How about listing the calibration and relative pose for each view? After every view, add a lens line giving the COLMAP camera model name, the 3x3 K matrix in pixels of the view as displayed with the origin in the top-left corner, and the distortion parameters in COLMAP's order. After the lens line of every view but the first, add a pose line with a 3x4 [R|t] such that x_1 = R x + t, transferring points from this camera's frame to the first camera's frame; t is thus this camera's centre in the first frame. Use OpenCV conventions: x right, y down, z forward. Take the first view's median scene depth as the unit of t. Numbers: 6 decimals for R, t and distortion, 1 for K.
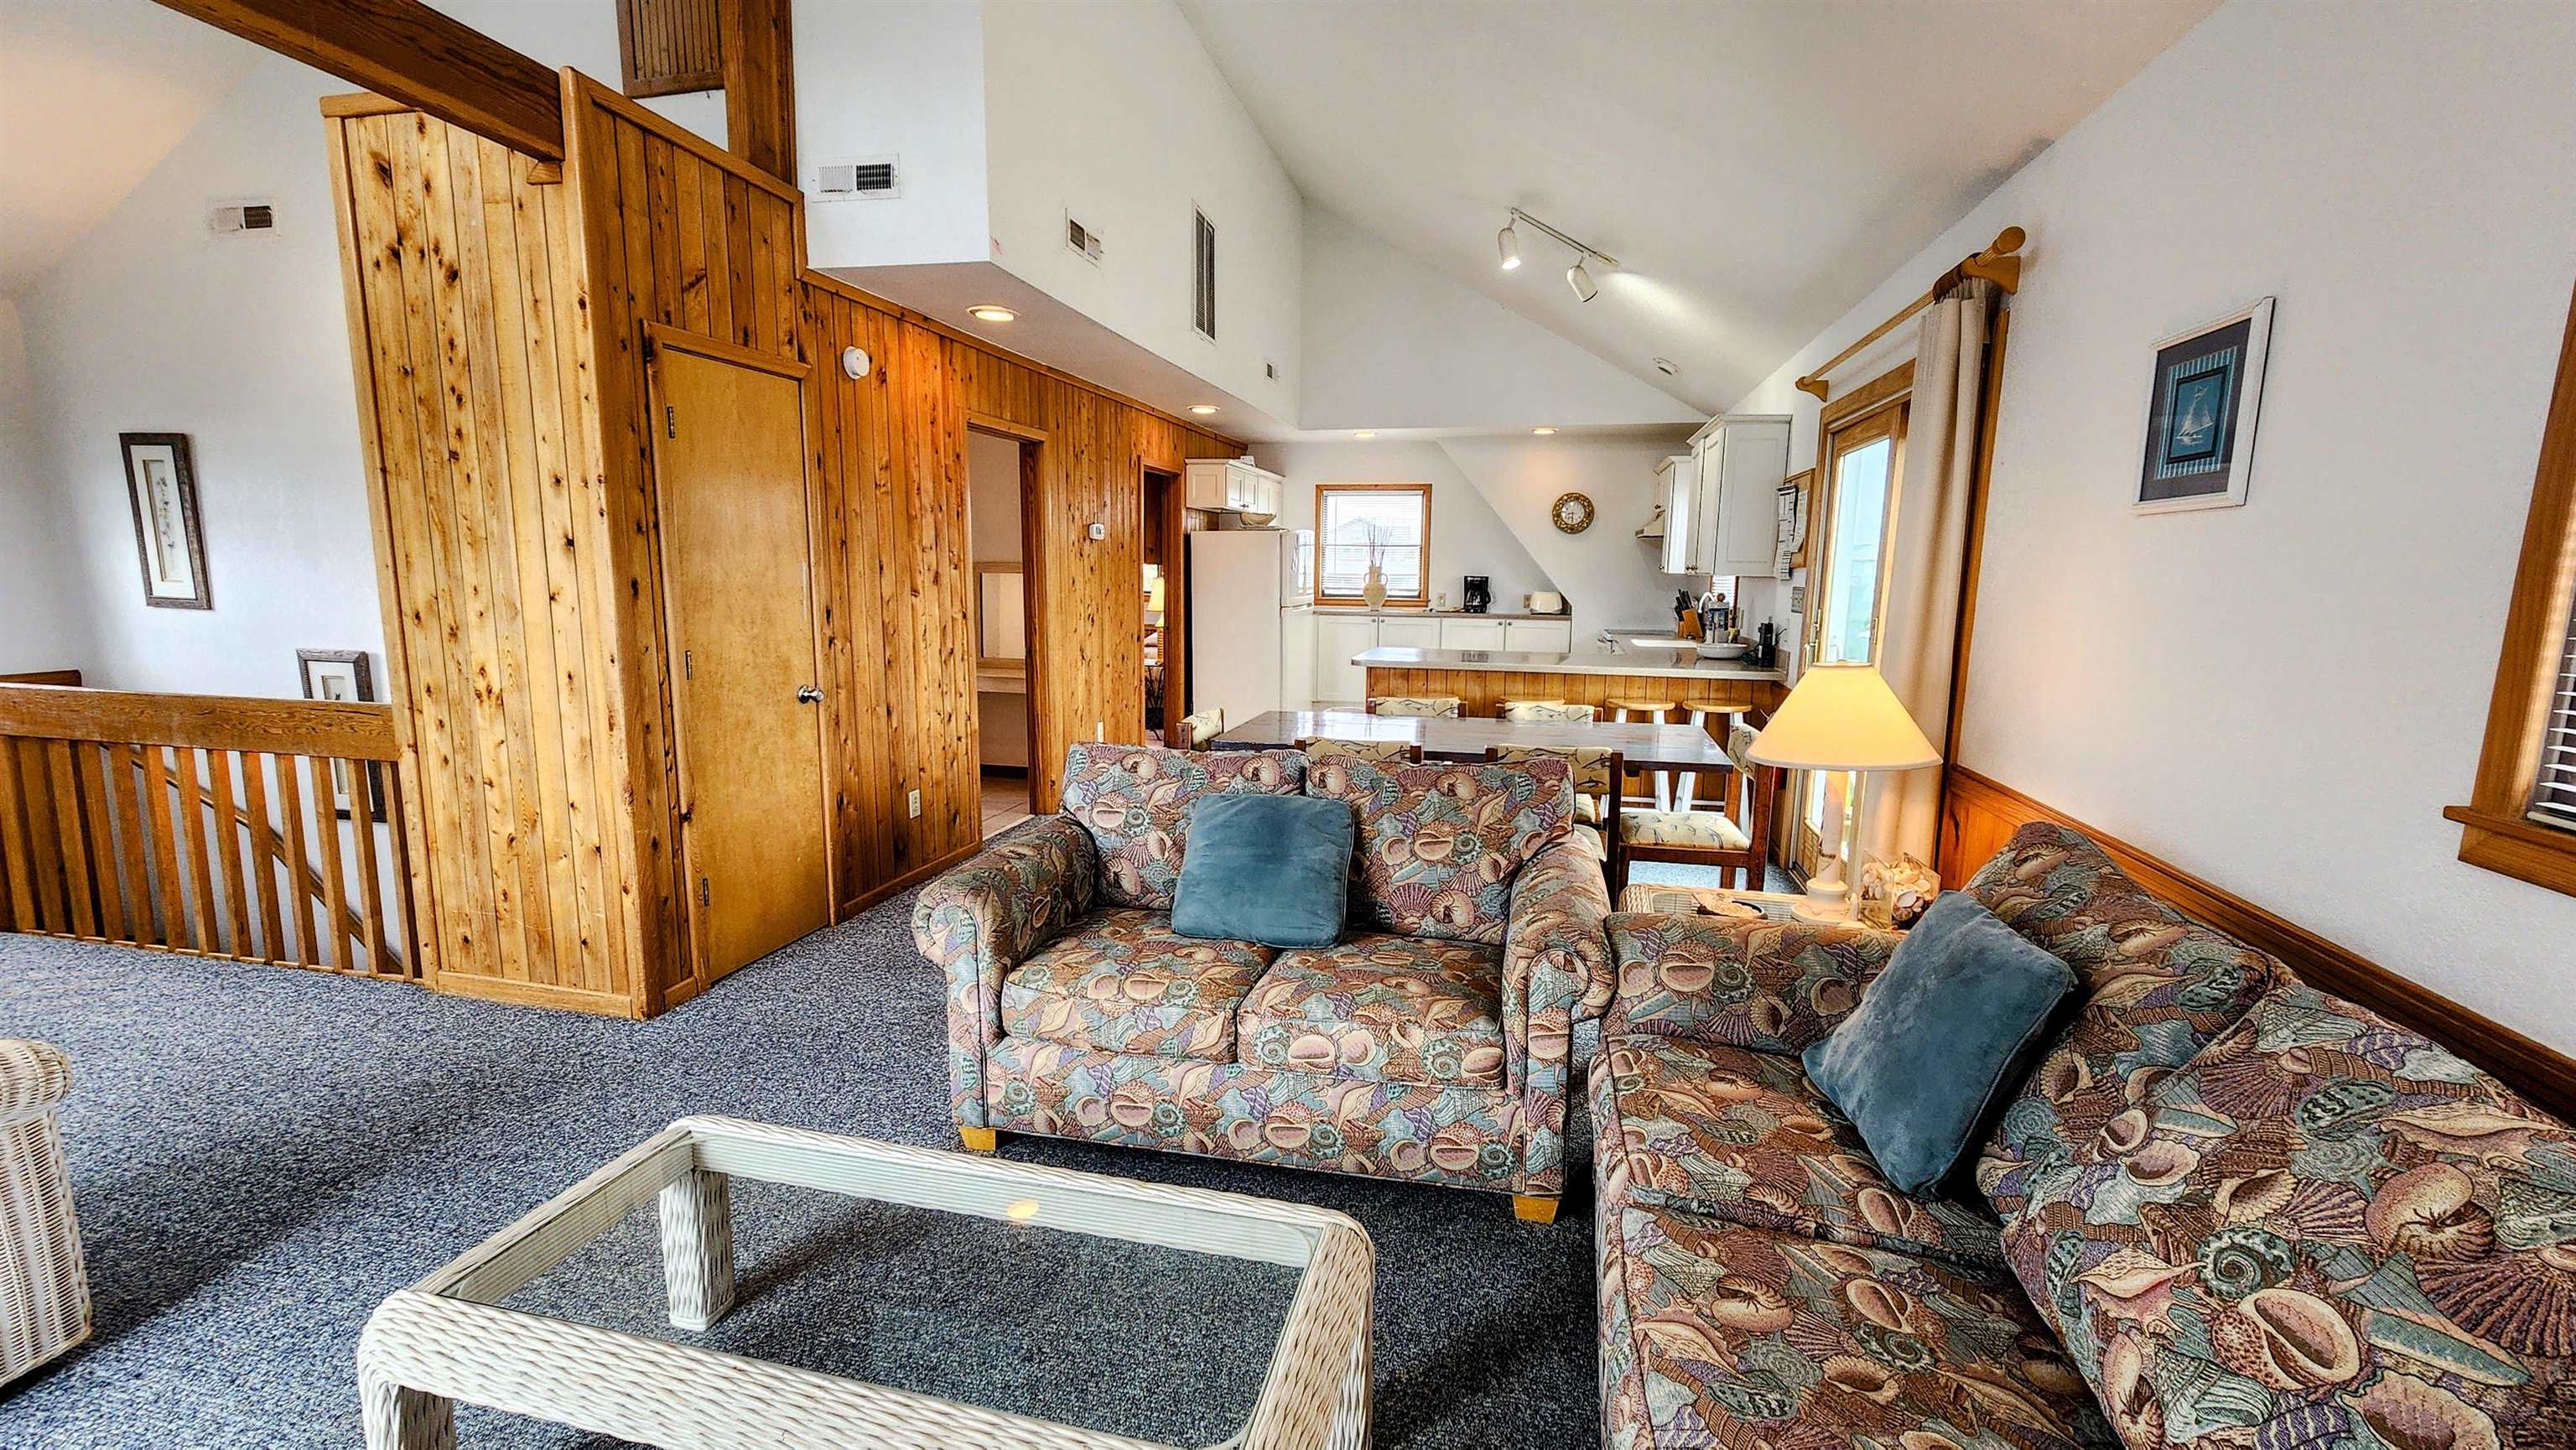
lens RADIAL K [[1060.2, 0, 1299.9], [0, 1060.2, 724.9], [0, 0, 1]] dist [0.012629, -0.000100]
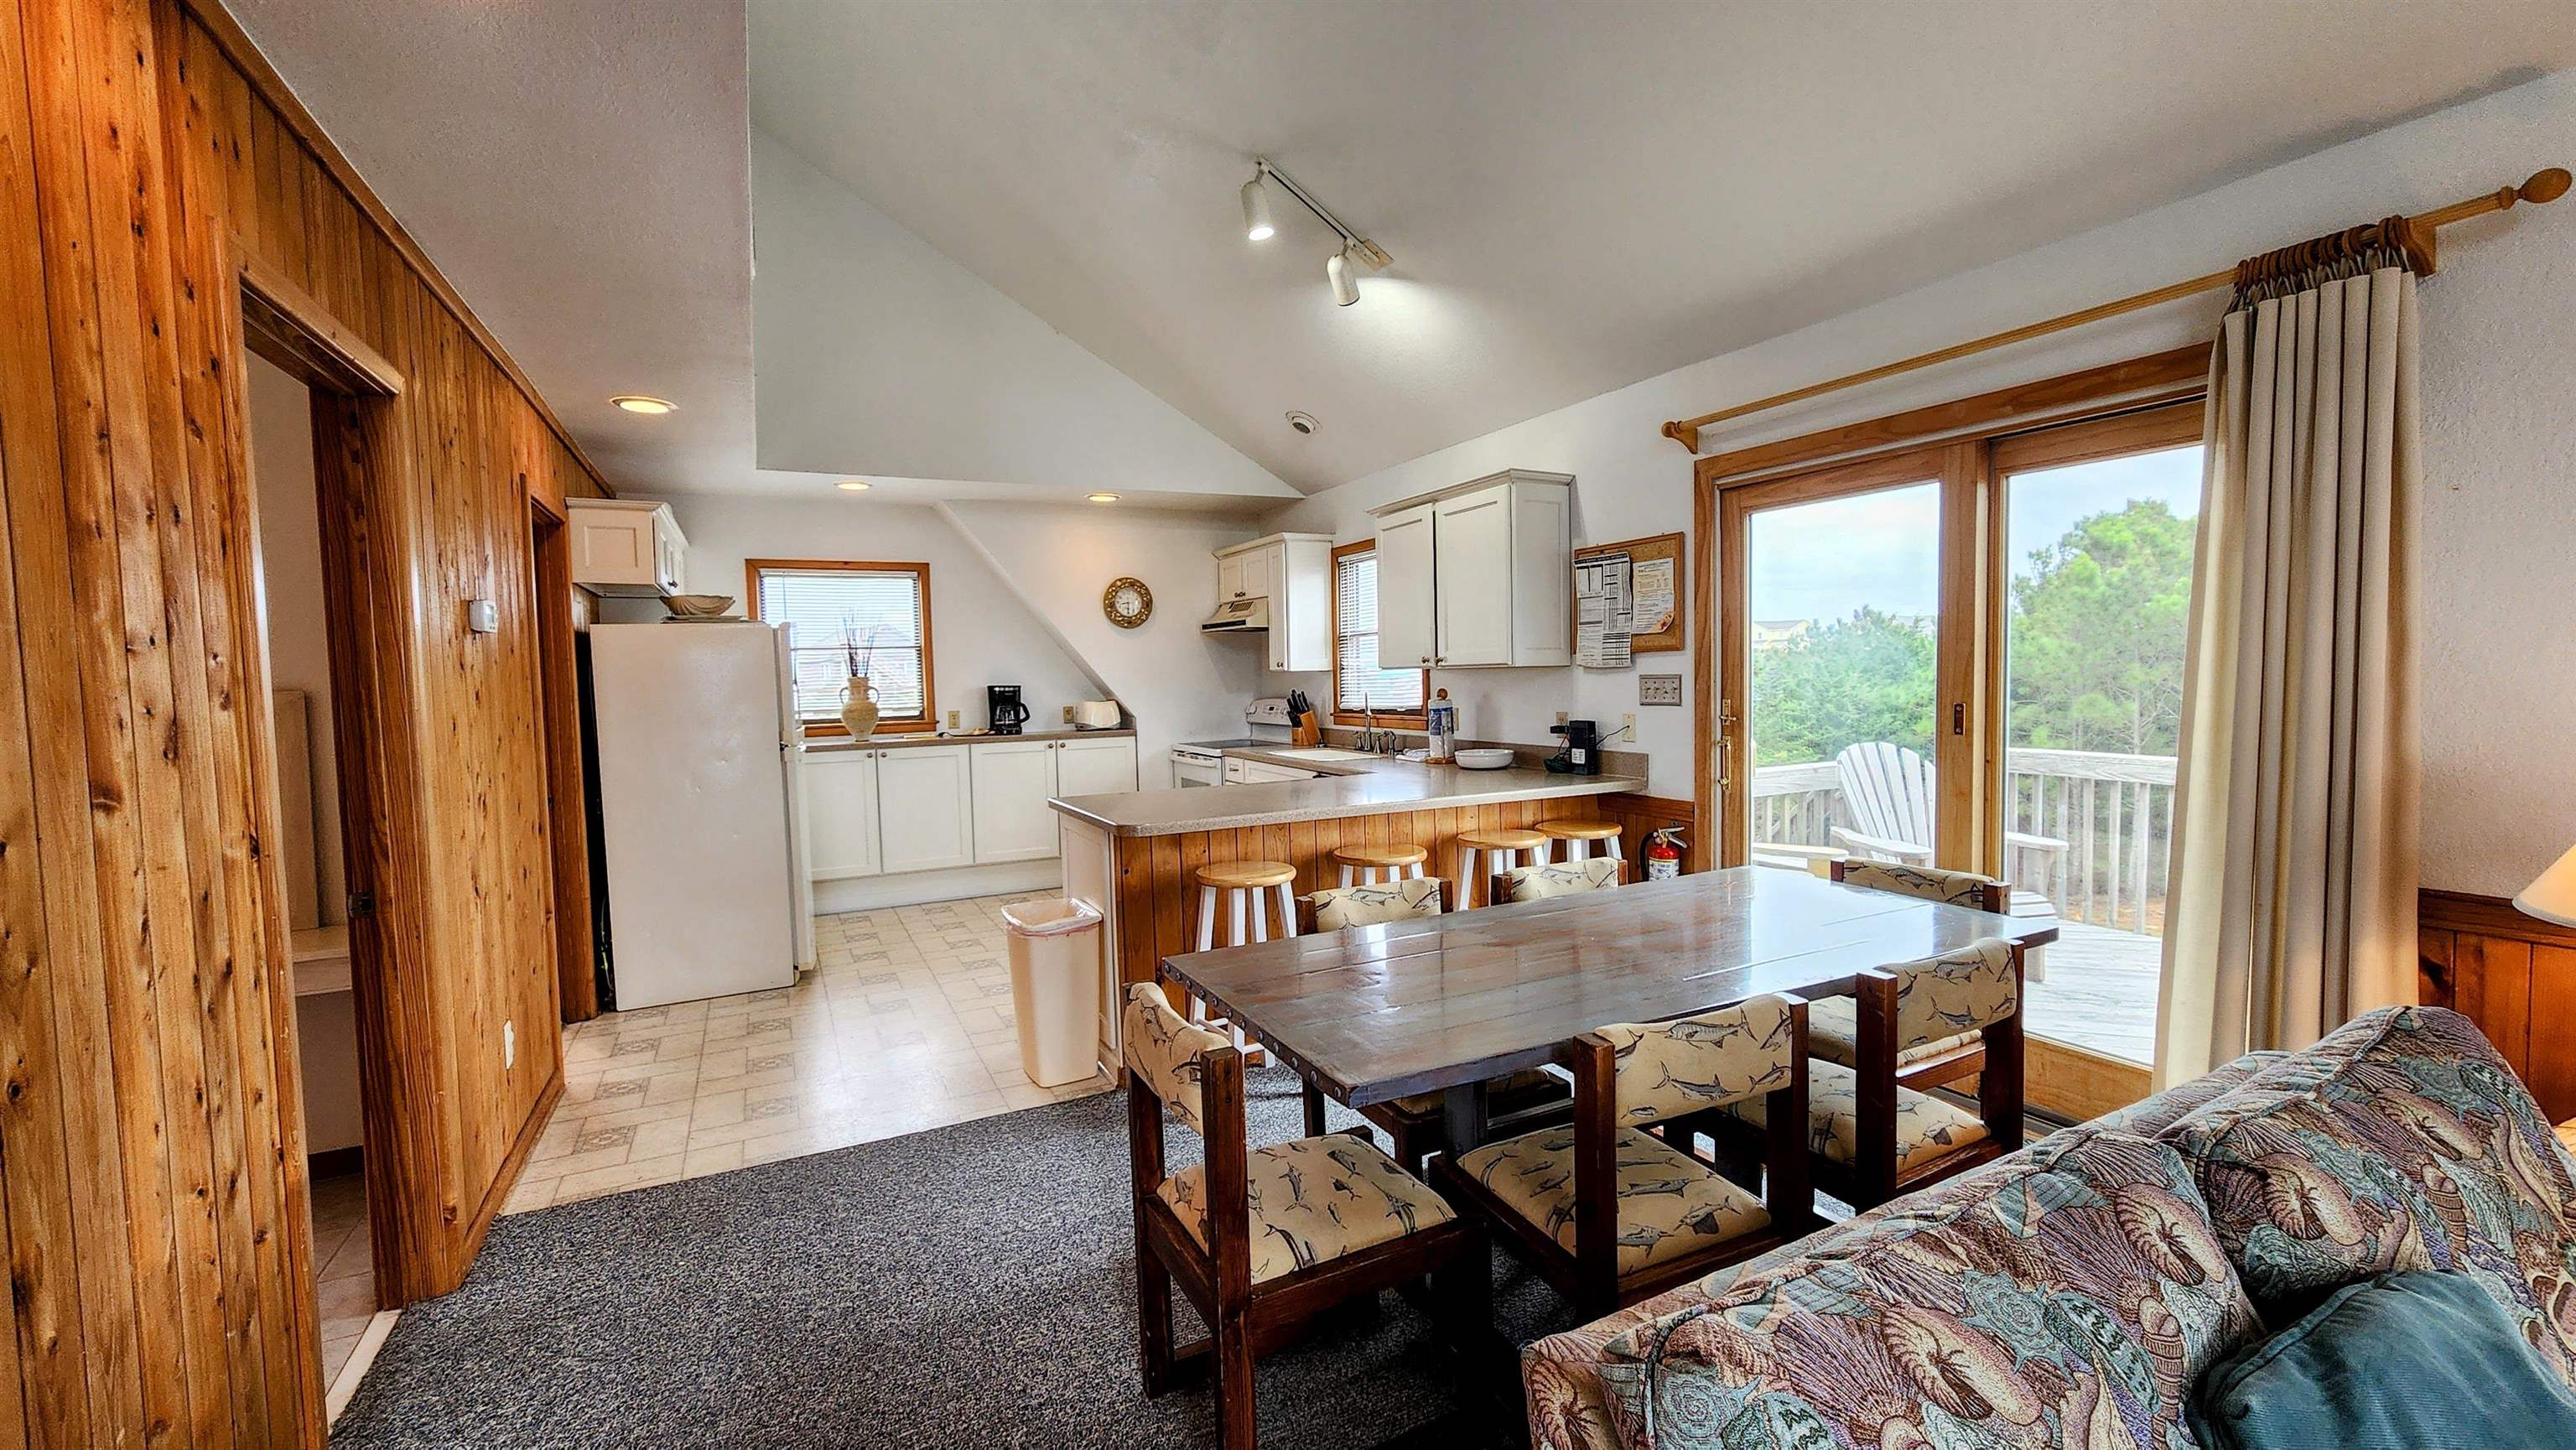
lens RADIAL K [[1060.2, 0, 1281.0], [0, 1060.2, 722.7], [0, 0, 1]] dist [0.012629, -0.000100]
pose [[0.776751, -0.061446, 0.626804, -0.164905], [0.126013, 0.990268, -0.059082, -0.048962], [-0.617073, 0.124878, 0.776934, 0.325581]]
